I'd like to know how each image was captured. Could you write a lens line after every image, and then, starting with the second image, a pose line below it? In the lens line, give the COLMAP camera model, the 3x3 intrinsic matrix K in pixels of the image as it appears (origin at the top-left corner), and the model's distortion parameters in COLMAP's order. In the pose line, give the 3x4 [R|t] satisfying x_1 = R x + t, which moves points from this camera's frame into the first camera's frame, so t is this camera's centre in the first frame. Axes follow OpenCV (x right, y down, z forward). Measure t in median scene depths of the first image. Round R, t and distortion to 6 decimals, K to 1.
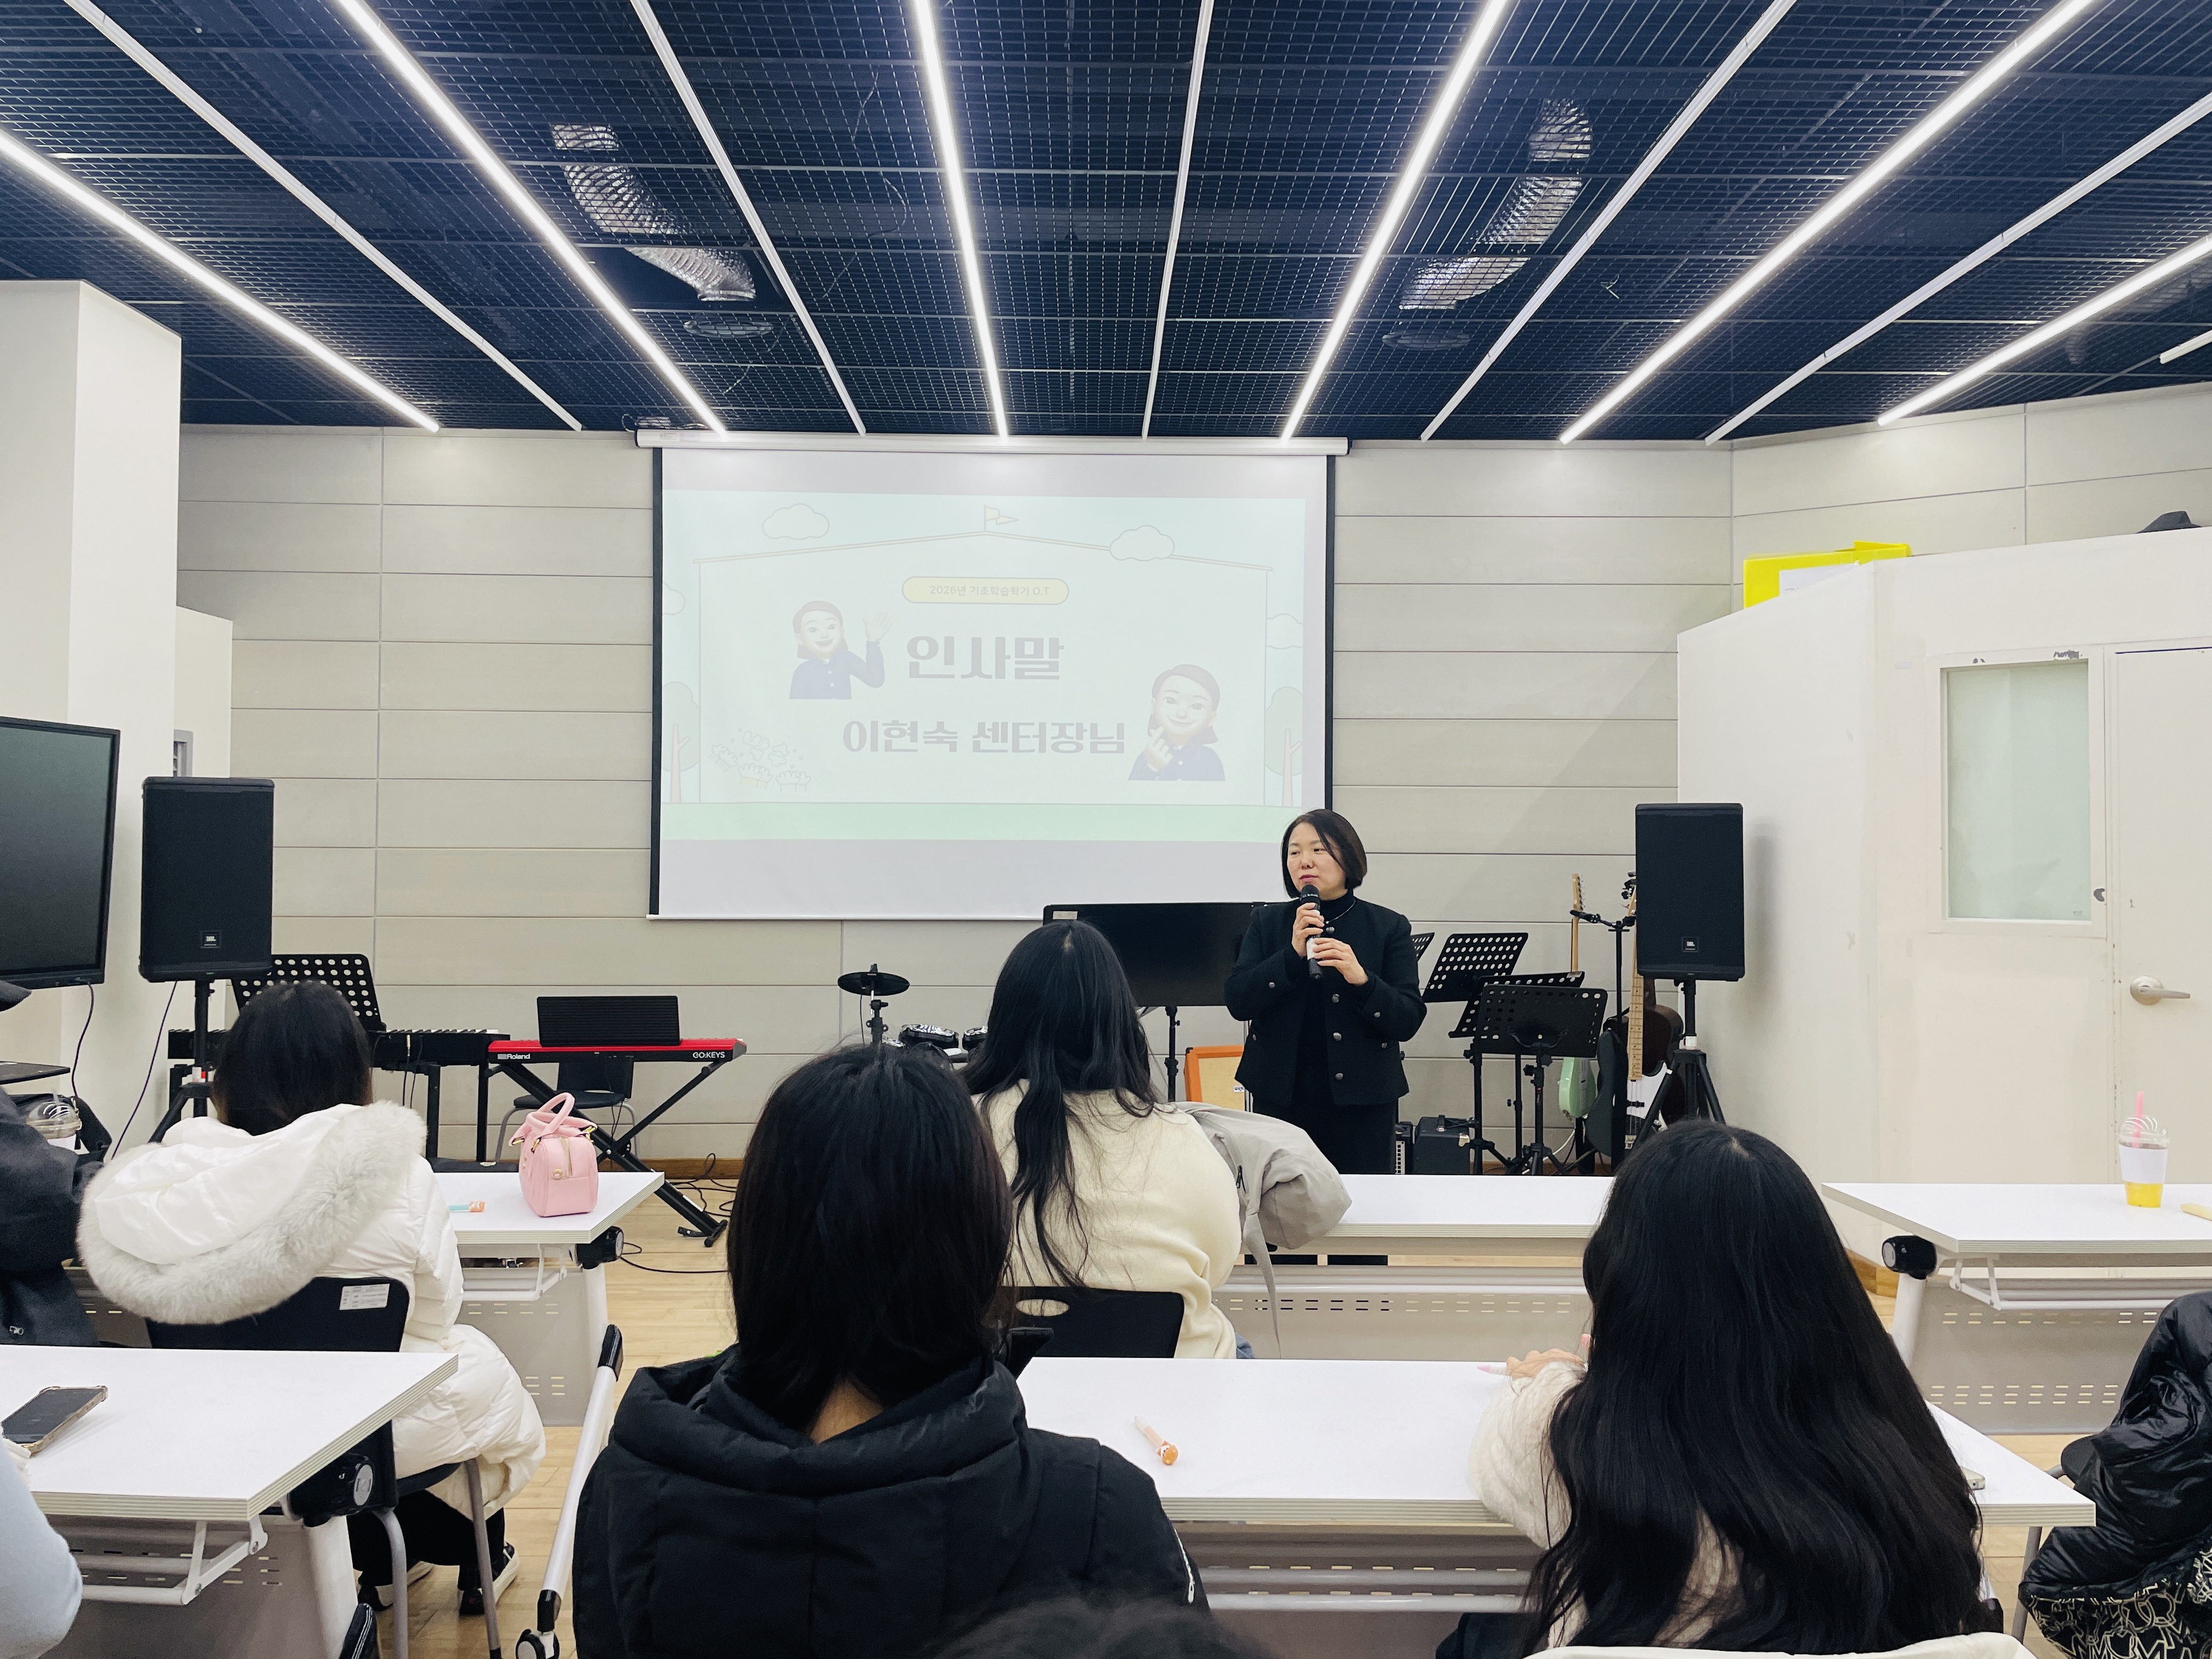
lens RADIAL K [[1651.6, 0, 1107.6], [0, 1651.6, 830.3], [0, 0, 1]] dist [0.070948, -0.060414]
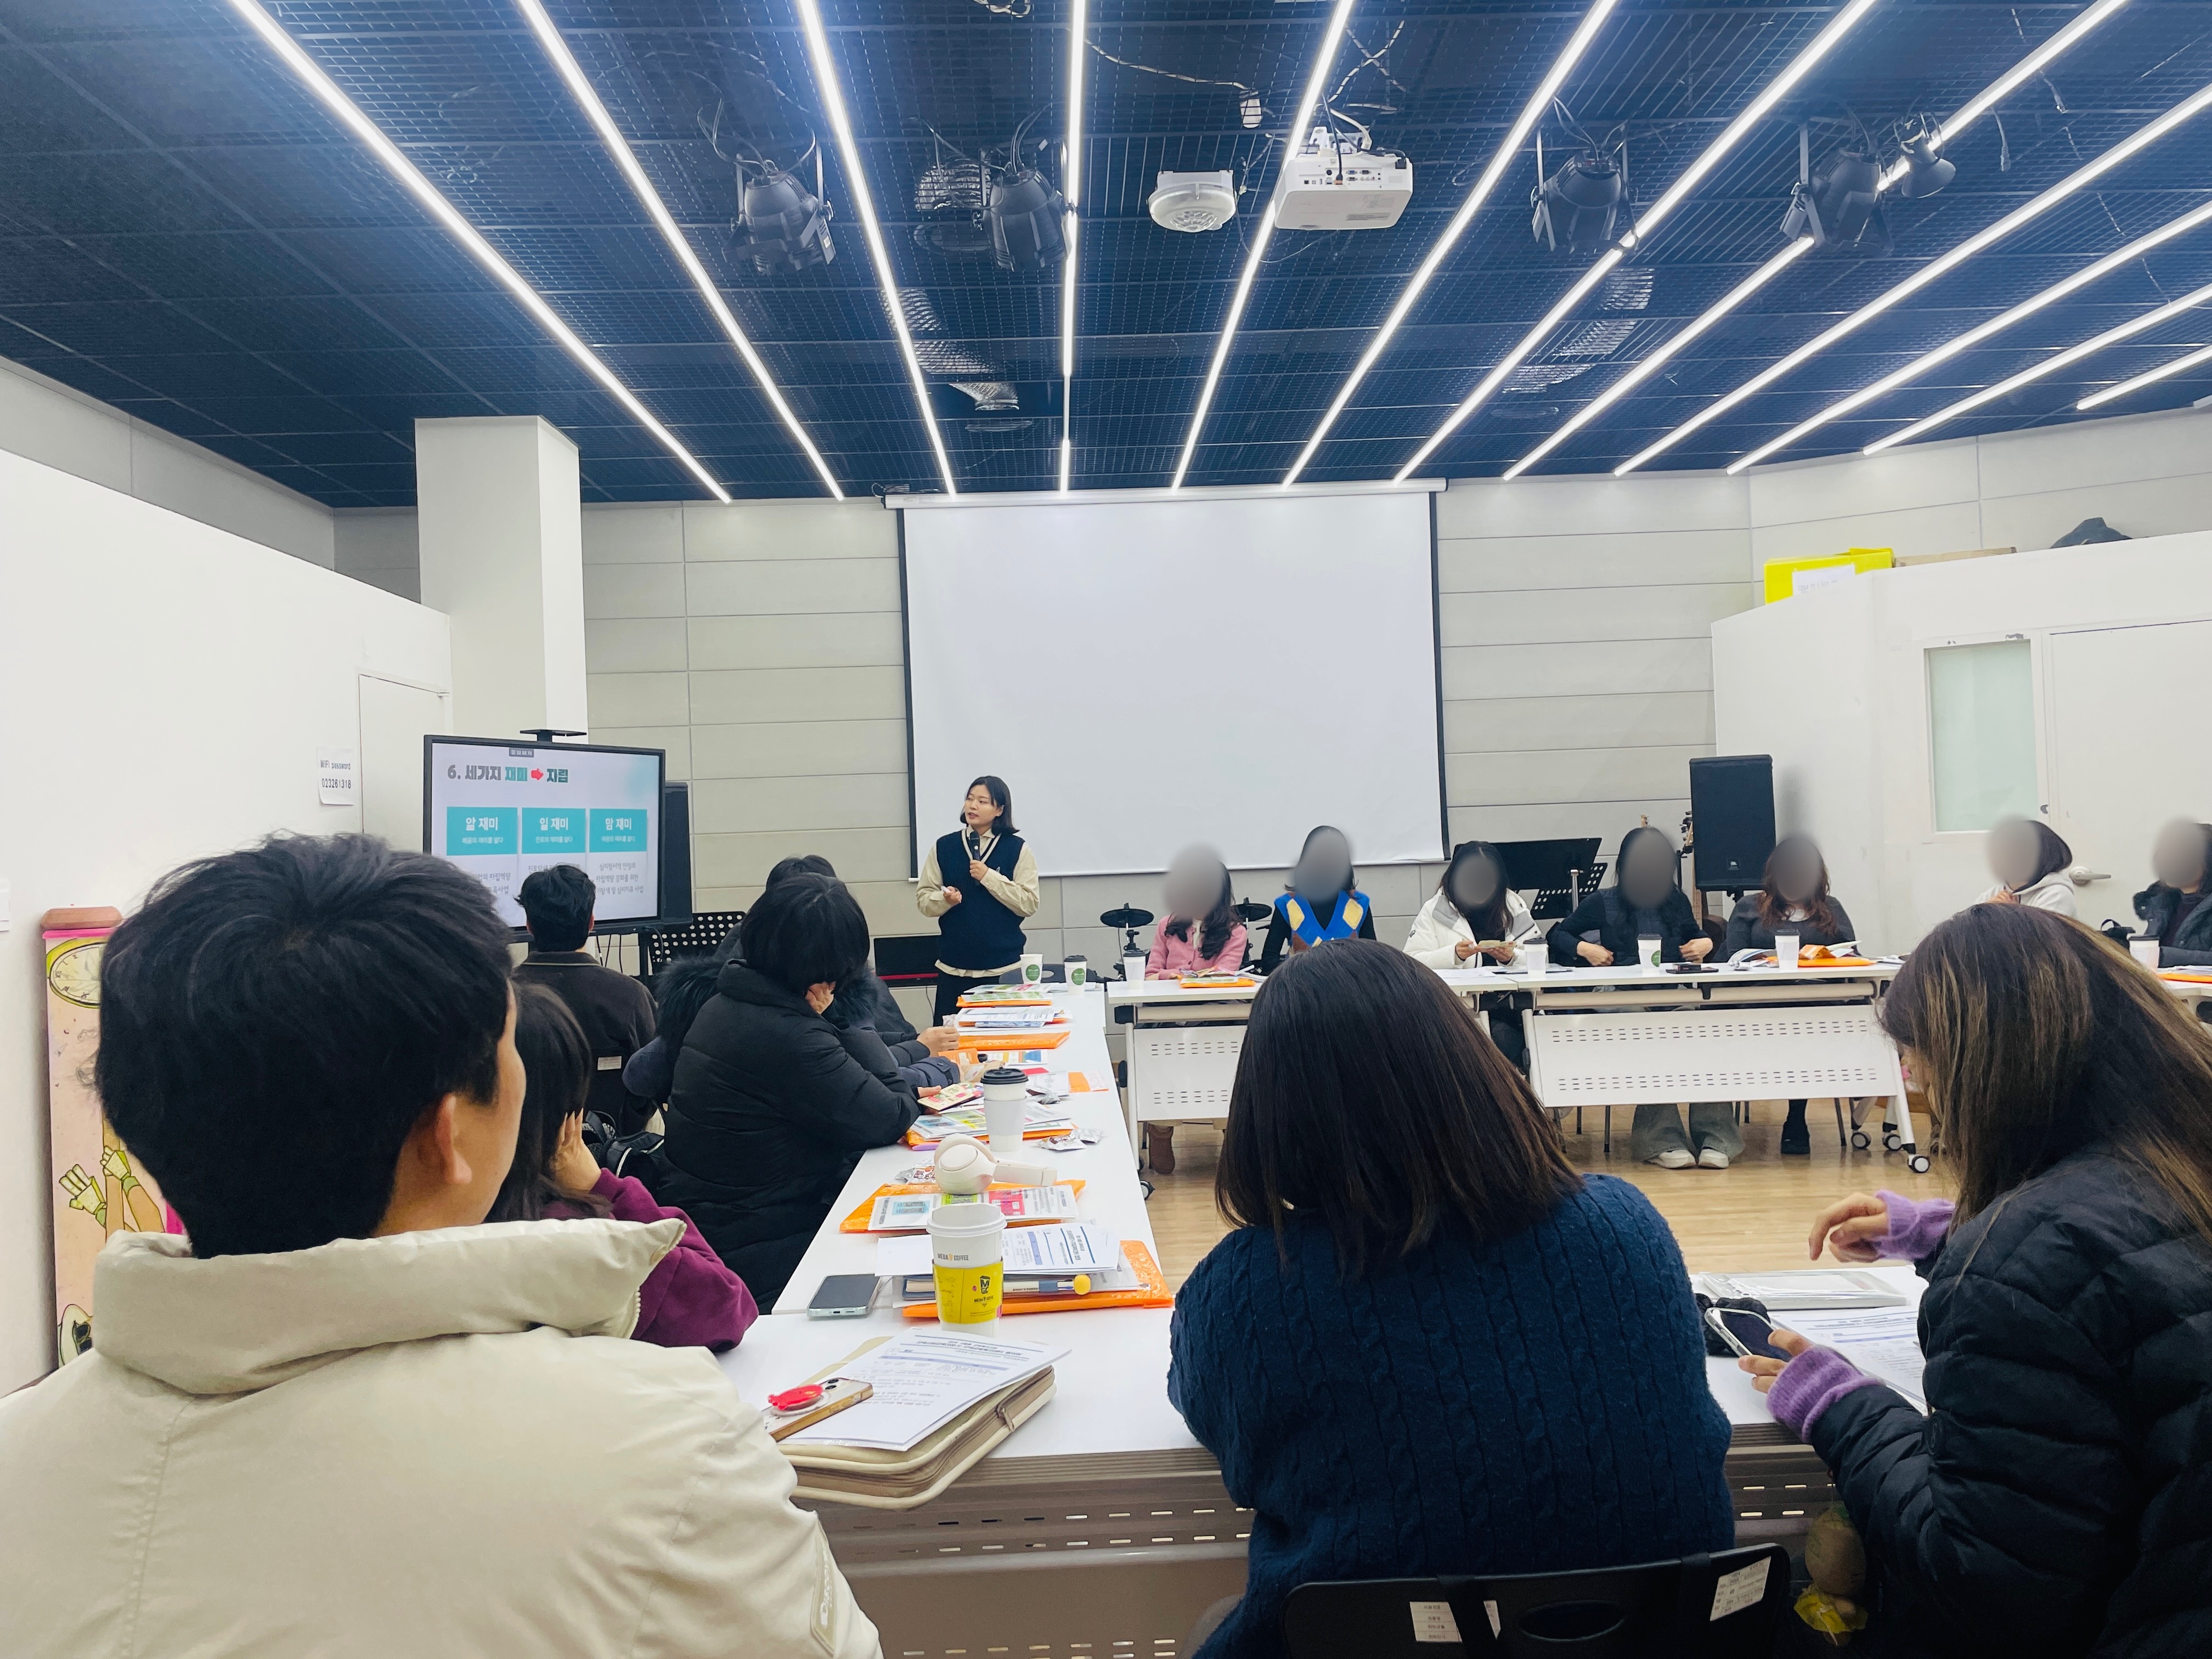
lens RADIAL K [[1651.6, 0, 1110.1], [0, 1651.6, 817.1], [0, 0, 1]] dist [0.070948, -0.060414]
pose [[0.998960, -0.041943, 0.017896, -0.154733], [0.041780, 0.999083, 0.009360, -0.001055], [-0.018272, -0.008602, 0.999796, -0.280166]]
